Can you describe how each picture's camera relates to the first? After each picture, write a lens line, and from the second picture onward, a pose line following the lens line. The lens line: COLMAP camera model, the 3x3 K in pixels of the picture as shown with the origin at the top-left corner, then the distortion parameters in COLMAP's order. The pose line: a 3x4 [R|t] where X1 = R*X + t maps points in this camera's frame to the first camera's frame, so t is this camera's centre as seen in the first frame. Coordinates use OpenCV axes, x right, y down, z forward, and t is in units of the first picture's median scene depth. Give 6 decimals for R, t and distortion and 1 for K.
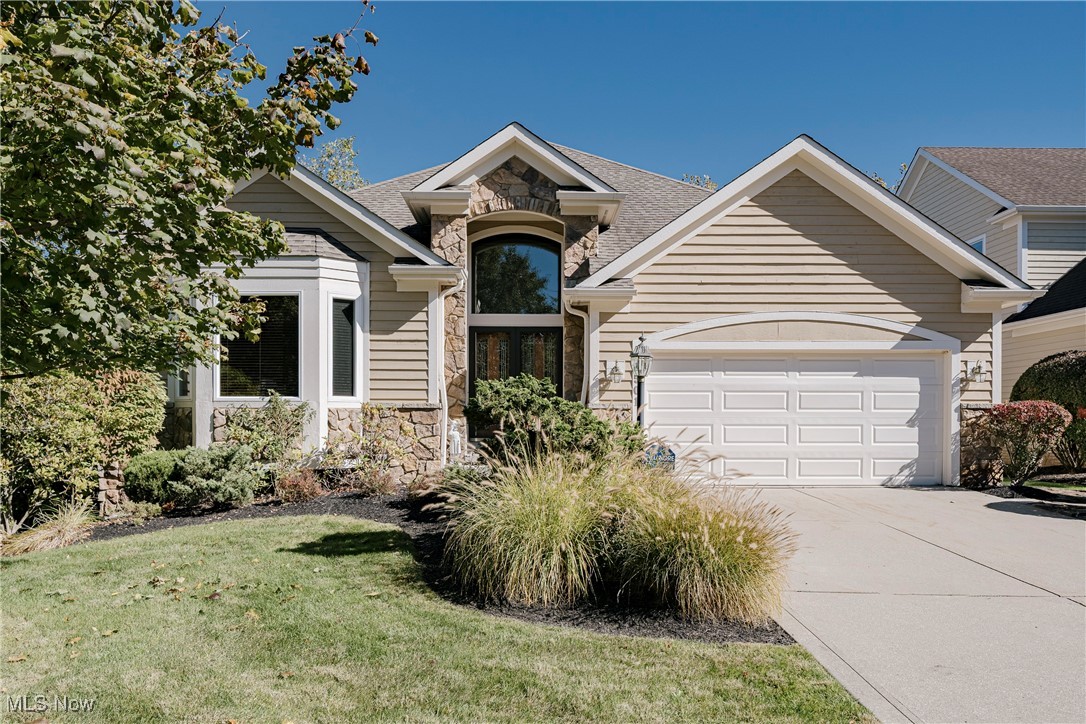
lens RADIAL K [[745.9, 0, 542.5], [0, 745.9, 369.4], [0, 0, 1]] dist [-0.012956, -0.001513]
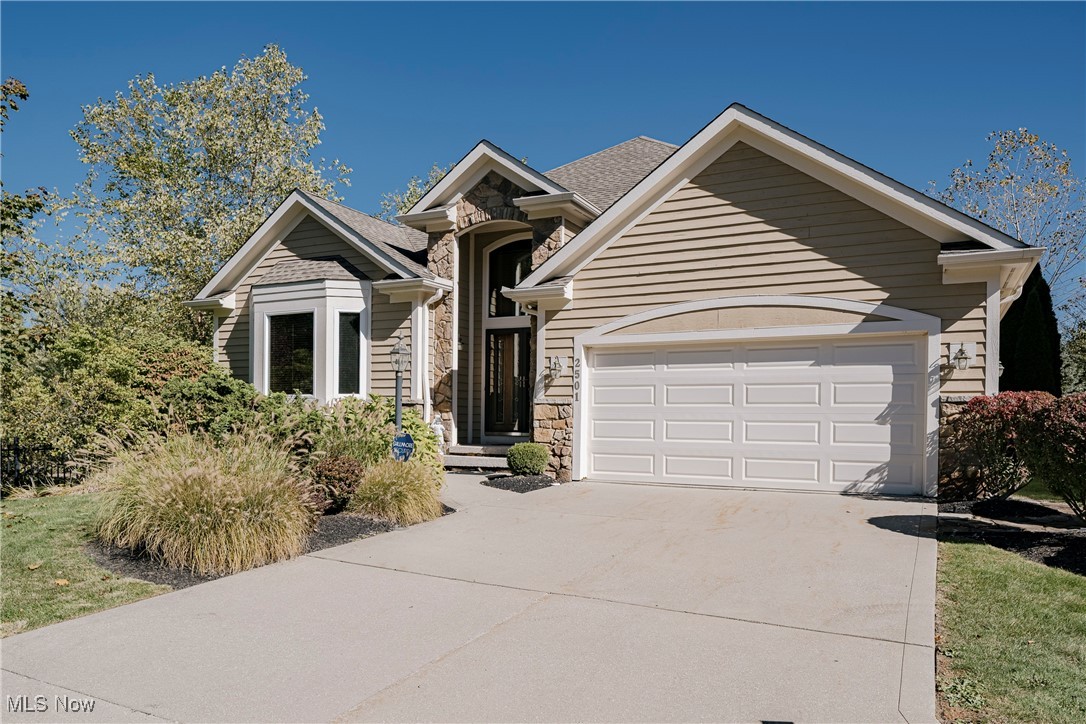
lens RADIAL K [[745.9, 0, 541.7], [0, 745.9, 355.3], [0, 0, 1]] dist [-0.012956, -0.001513]
pose [[0.888113, -0.032766, -0.458455, 0.545109], [0.029166, 0.999463, -0.014933, 0.000815], [0.458699, -0.000109, 0.888592, 0.075105]]
